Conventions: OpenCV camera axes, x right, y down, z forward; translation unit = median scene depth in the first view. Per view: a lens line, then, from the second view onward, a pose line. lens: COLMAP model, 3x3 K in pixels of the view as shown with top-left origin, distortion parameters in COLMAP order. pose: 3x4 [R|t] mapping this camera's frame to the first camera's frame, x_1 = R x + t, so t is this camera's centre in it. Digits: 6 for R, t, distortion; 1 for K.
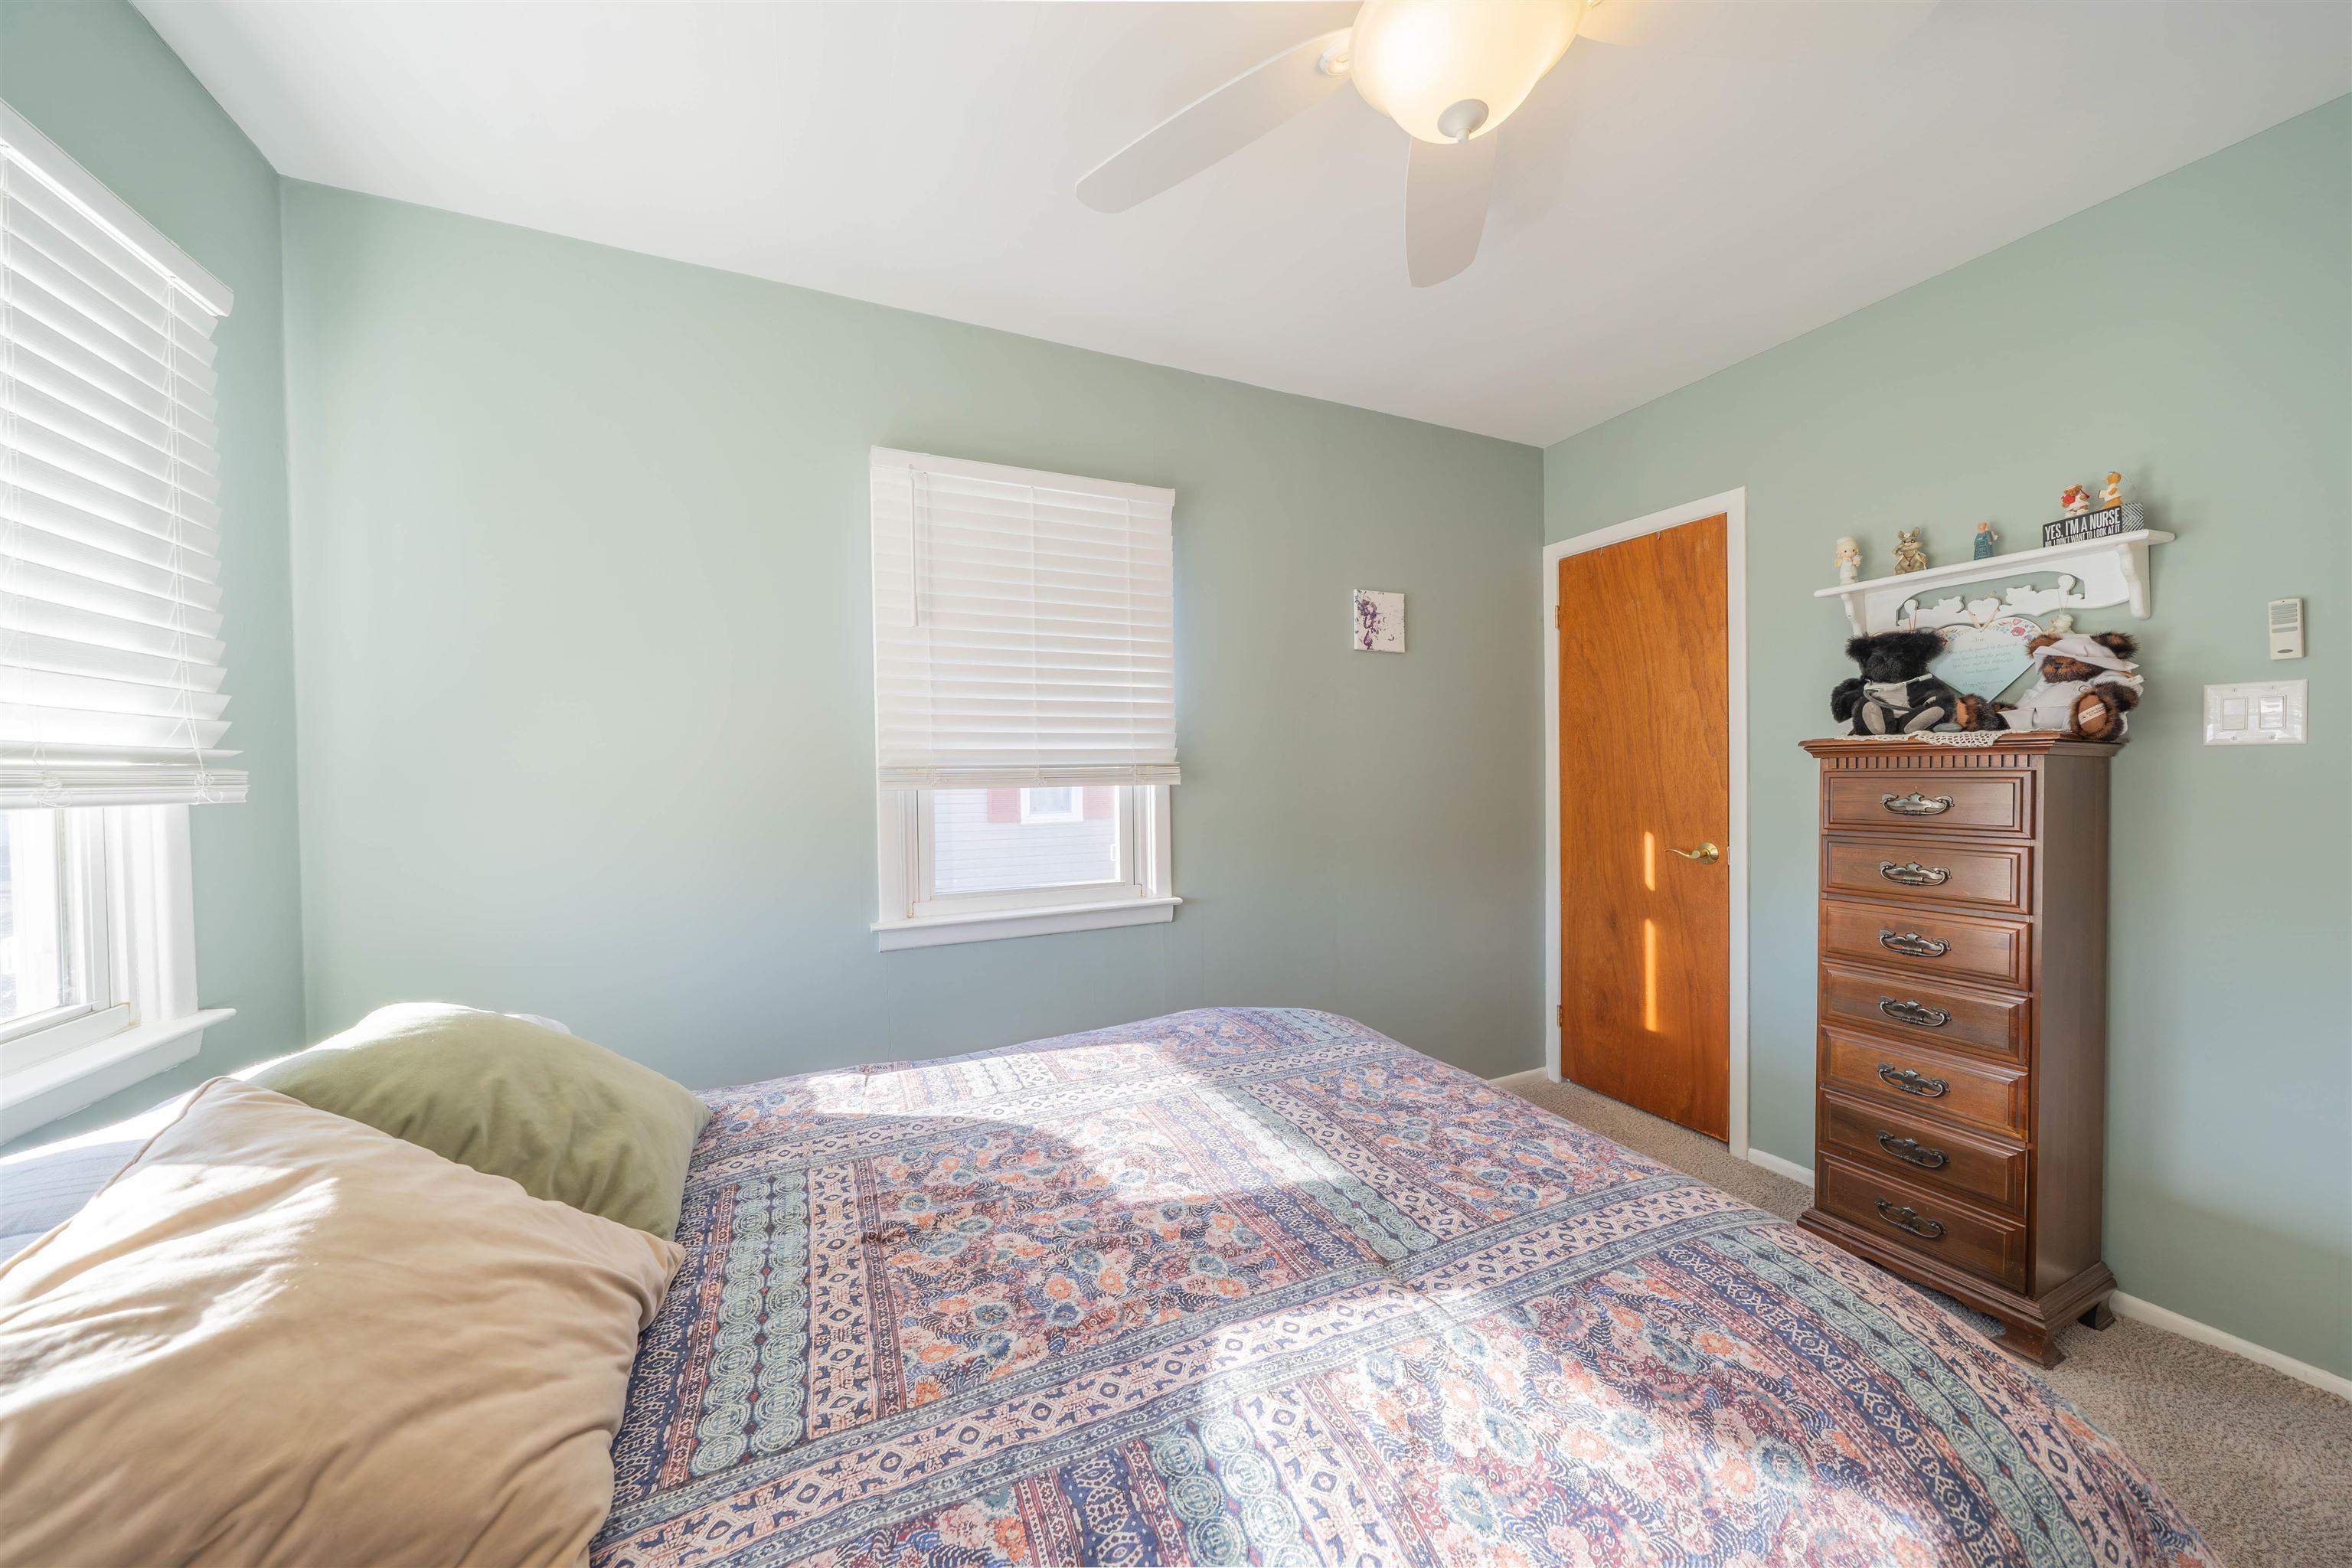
lens RADIAL K [[803.1, 0, 1176.0], [0, 803.1, 784.0], [0, 0, 1]] dist [-0.002403, -0.000143]
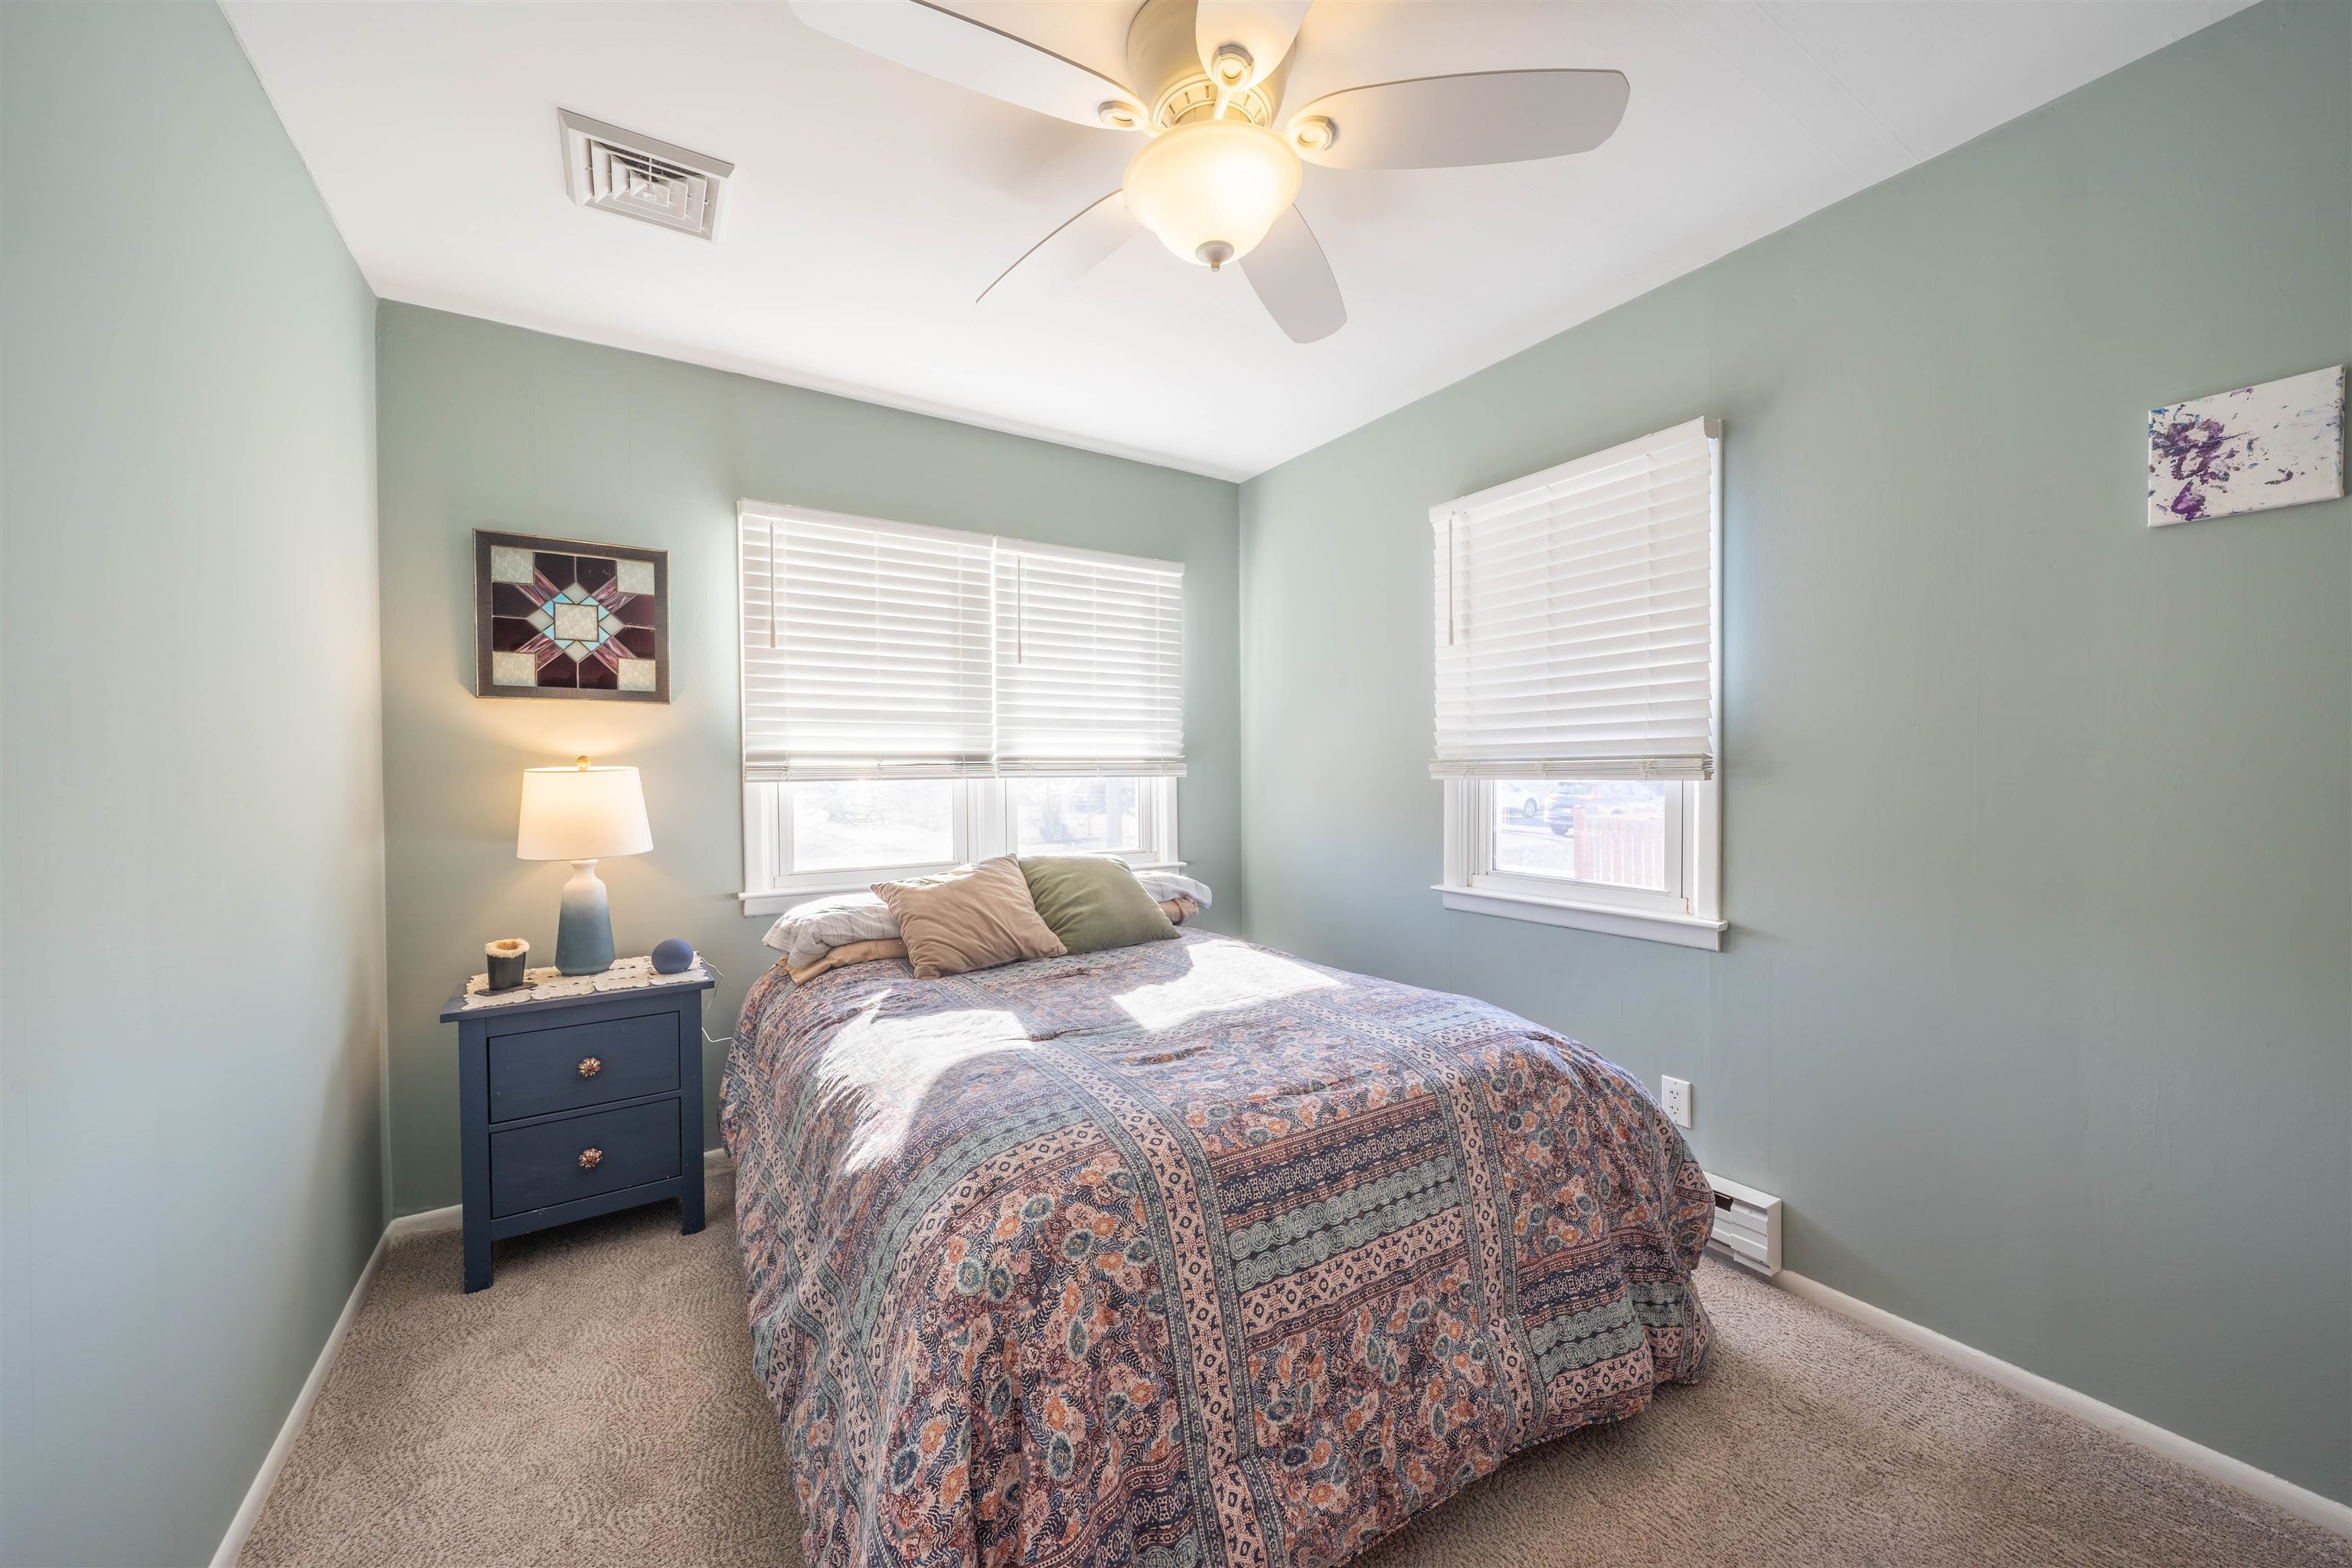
lens RADIAL K [[877.3, 0, 1176.0], [0, 877.3, 784.0], [0, 0, 1]] dist [-0.001943, -0.000159]
pose [[0.127188, 0.027212, -0.991505, 0.932970], [-0.010779, 0.999602, 0.026052, -0.015533], [0.991820, 0.007374, 0.127431, 0.413927]]
